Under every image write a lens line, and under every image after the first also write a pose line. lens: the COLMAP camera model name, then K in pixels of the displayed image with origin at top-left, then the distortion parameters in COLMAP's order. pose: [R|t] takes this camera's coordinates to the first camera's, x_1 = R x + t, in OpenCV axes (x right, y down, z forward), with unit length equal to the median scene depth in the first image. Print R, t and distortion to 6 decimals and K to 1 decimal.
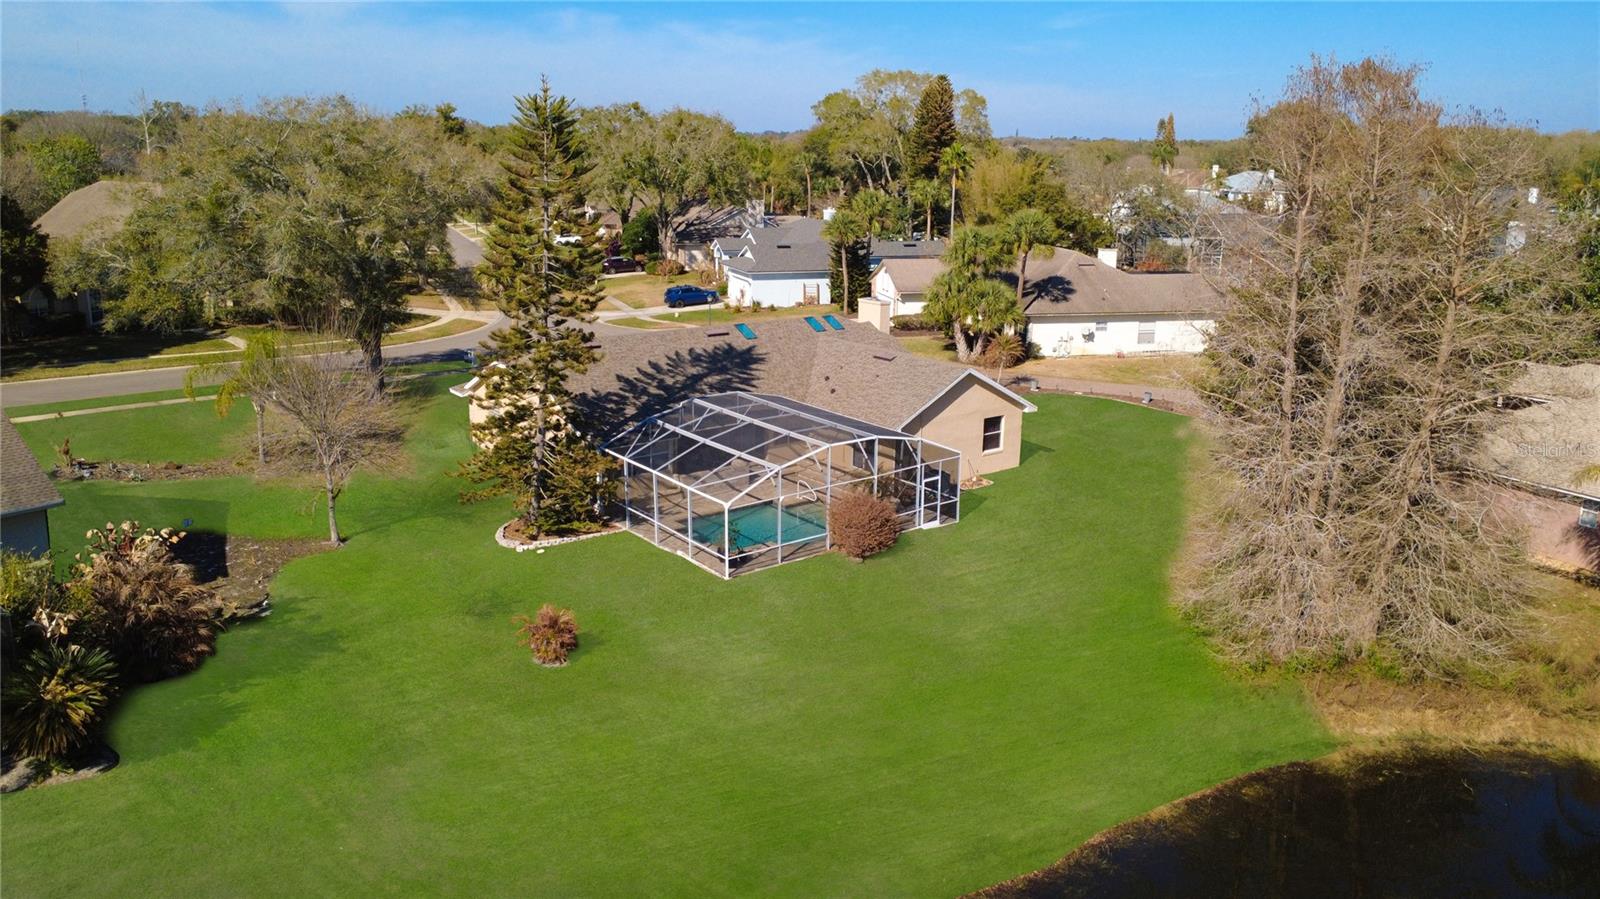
lens RADIAL K [[1167.6, 0, 792.2], [0, 1167.6, 408.4], [0, 0, 1]] dist [0.002345, 0.002918]
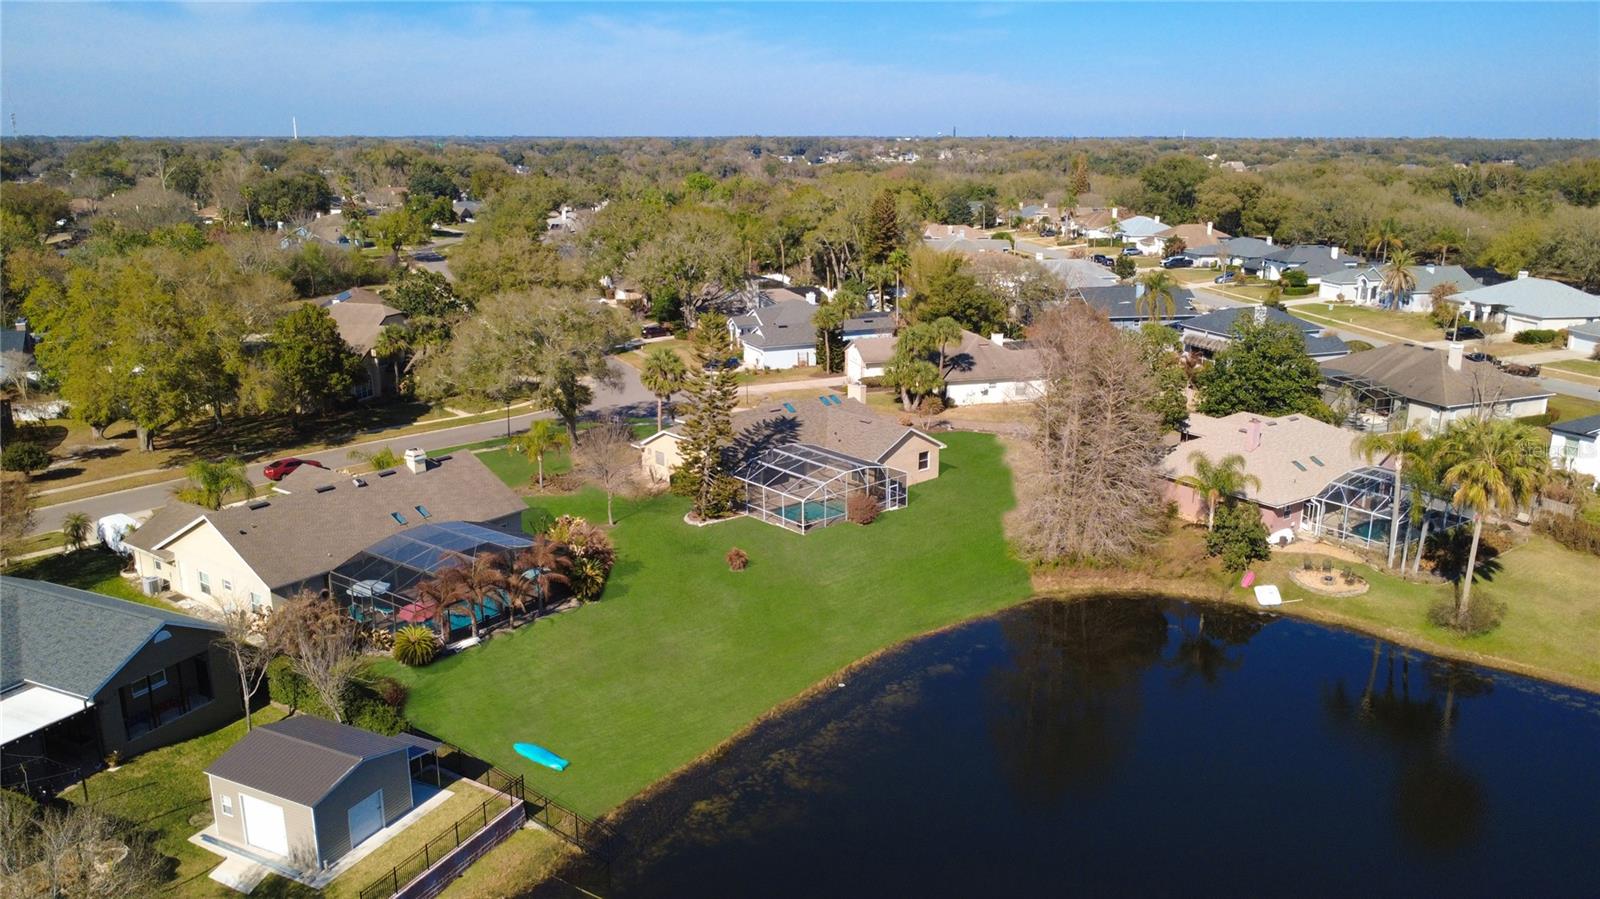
lens RADIAL K [[1229.4, 0, 821.5], [0, 1229.4, 473.6], [0, 0, 1]] dist [-0.004658, 0.004095]
pose [[0.996796, -0.029220, 0.074460, -0.120466], [0.025076, 0.998116, 0.055994, -0.061425], [-0.075956, -0.053948, 0.995651, -0.821831]]
